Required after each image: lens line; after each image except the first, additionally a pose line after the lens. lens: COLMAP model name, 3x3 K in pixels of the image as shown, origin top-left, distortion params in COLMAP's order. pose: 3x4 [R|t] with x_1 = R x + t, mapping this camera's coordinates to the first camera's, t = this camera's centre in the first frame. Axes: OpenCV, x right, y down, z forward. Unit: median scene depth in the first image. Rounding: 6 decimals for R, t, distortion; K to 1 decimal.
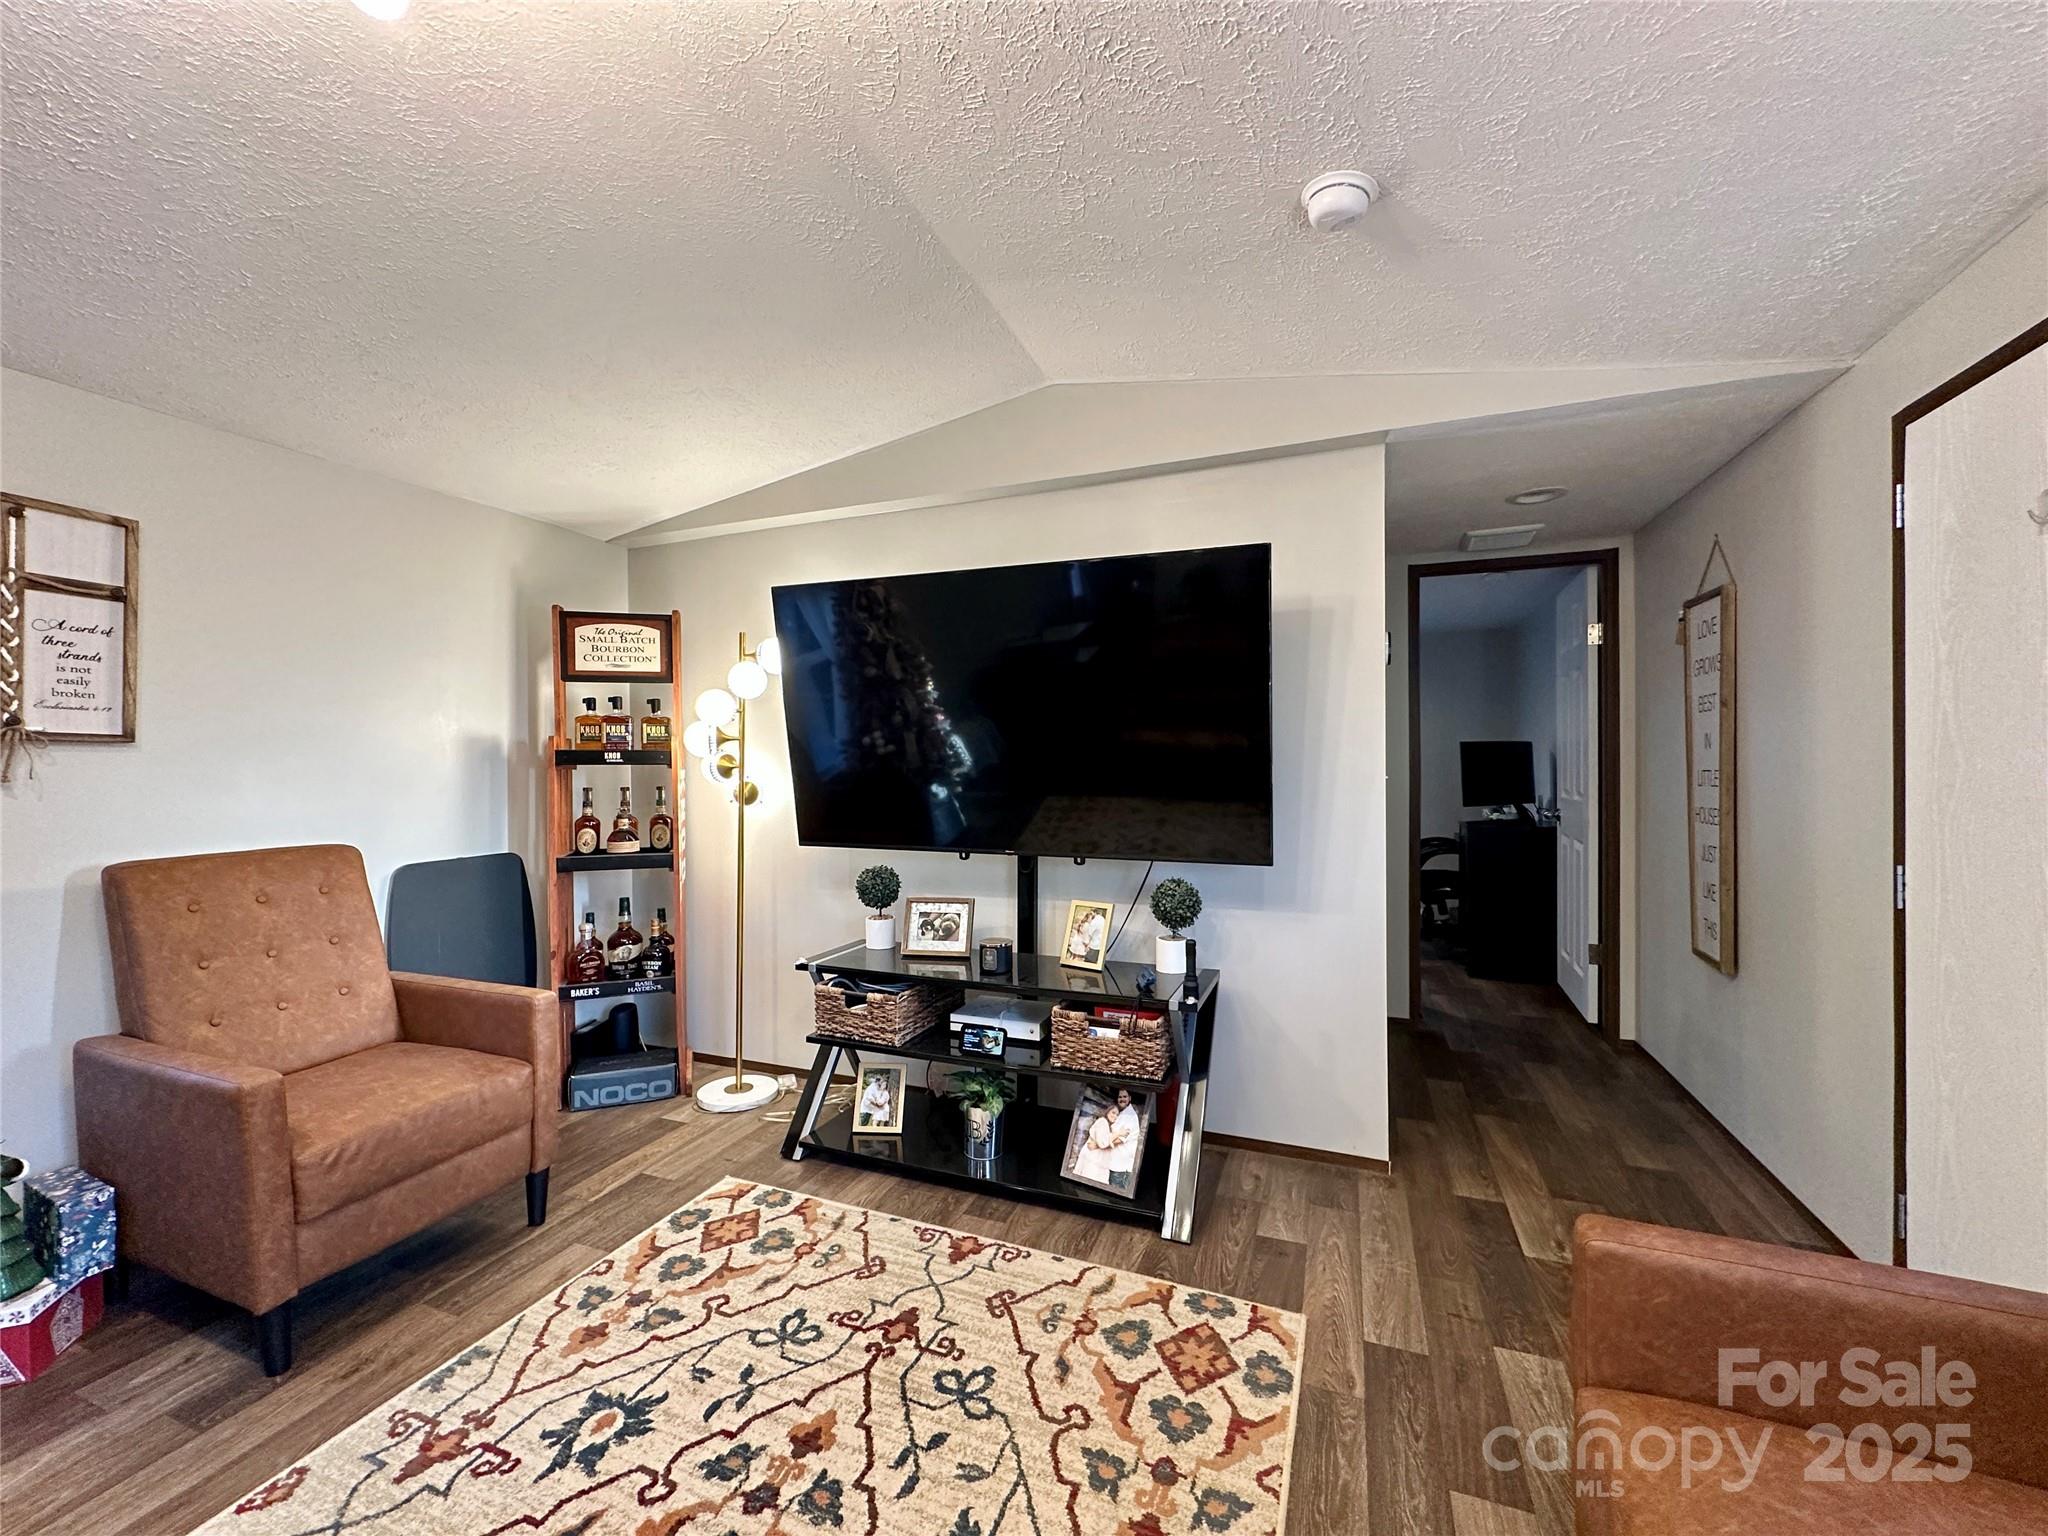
lens RADIAL K [[810.7, 0, 1024.6], [0, 810.7, 772.8], [0, 0, 1]] dist [-0.001641, 0.000652]
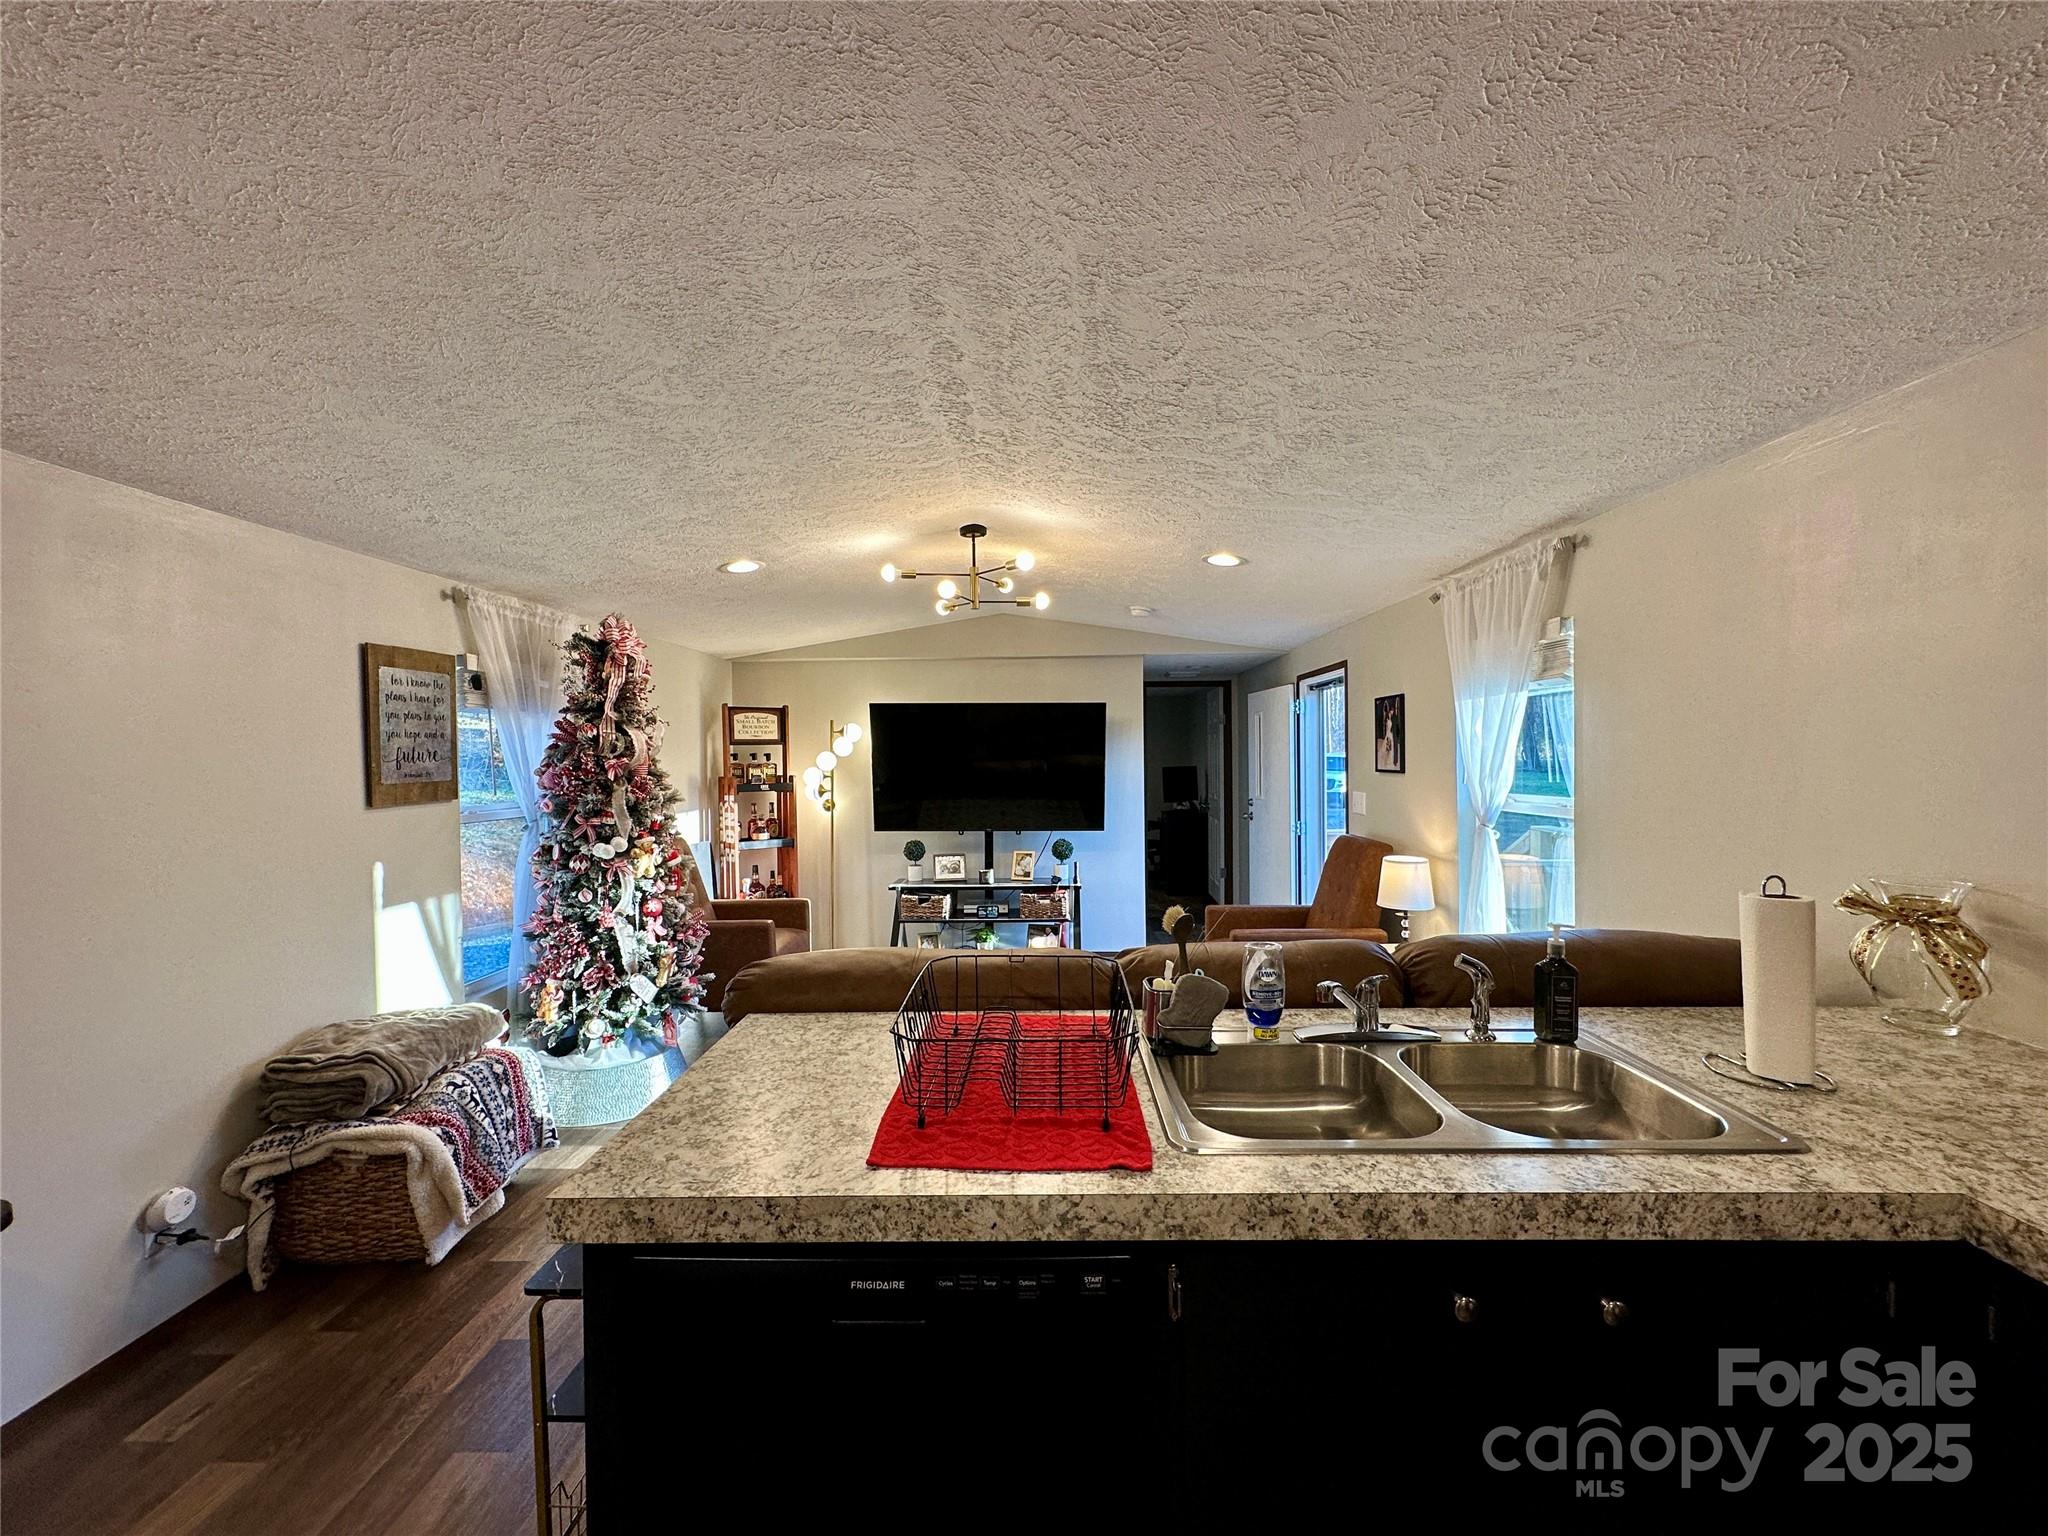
lens RADIAL K [[810.7, 0, 1025.8], [0, 810.7, 767.9], [0, 0, 1]] dist [-0.001641, 0.000652]
pose [[0.939149, -0.007468, 0.343428, -0.612184], [0.009168, 0.999952, -0.003328, -0.054559], [-0.343387, 0.006274, 0.939173, -0.986425]]
